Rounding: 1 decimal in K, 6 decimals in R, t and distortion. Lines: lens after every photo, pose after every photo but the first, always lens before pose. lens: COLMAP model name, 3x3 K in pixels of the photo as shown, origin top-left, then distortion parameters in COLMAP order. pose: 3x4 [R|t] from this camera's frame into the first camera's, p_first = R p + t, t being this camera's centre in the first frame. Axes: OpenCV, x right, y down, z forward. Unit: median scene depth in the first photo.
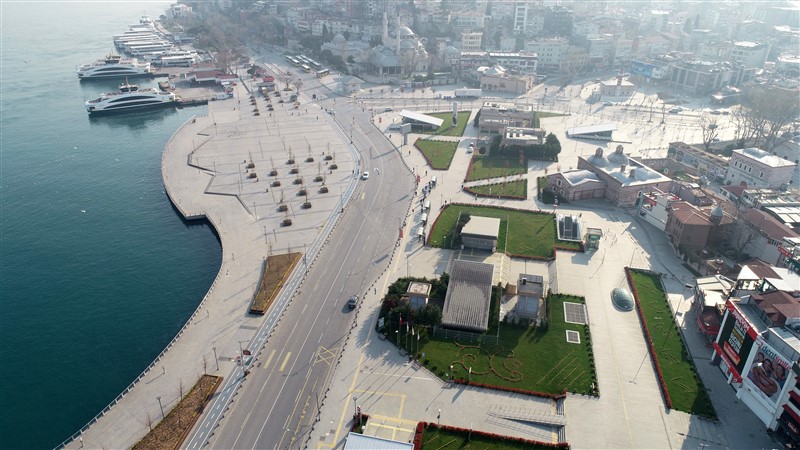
lens RADIAL K [[531.8, 0, 400.0], [0, 531.8, 225.0], [0, 0, 1]] dist [-0.001065, -0.004002]
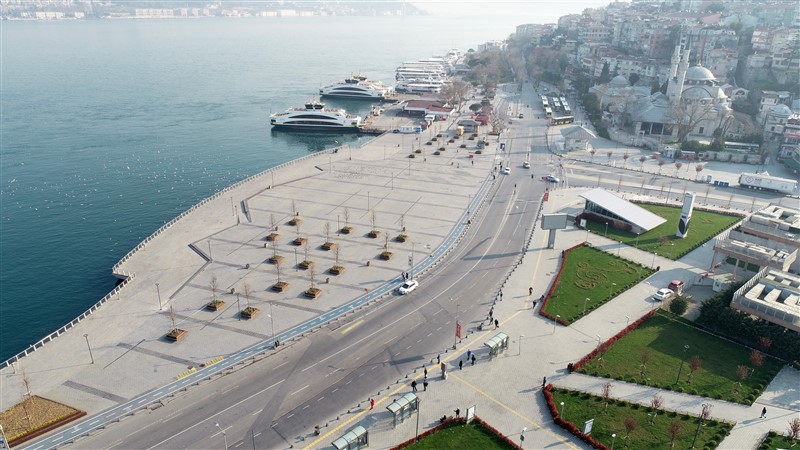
lens RADIAL K [[531.8, 0, 400.0], [0, 531.8, 225.0], [0, 0, 1]] dist [-0.001065, -0.004002]
pose [[0.795373, 0.234064, -0.559103, 0.167899], [-0.280476, 0.959857, 0.002833, -0.116300], [0.537322, 0.154561, 0.829094, 0.394785]]
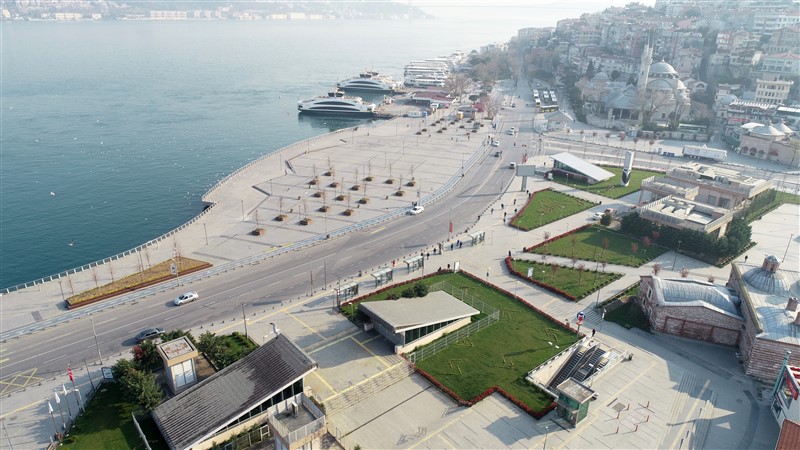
lens RADIAL K [[531.8, 0, 400.0], [0, 531.8, 225.0], [0, 0, 1]] dist [-0.001065, -0.004002]
pose [[0.788320, 0.238835, -0.567018, 0.269913], [-0.290561, 0.956856, -0.000925, -0.049106], [0.542334, 0.165483, 0.823705, 0.265906]]
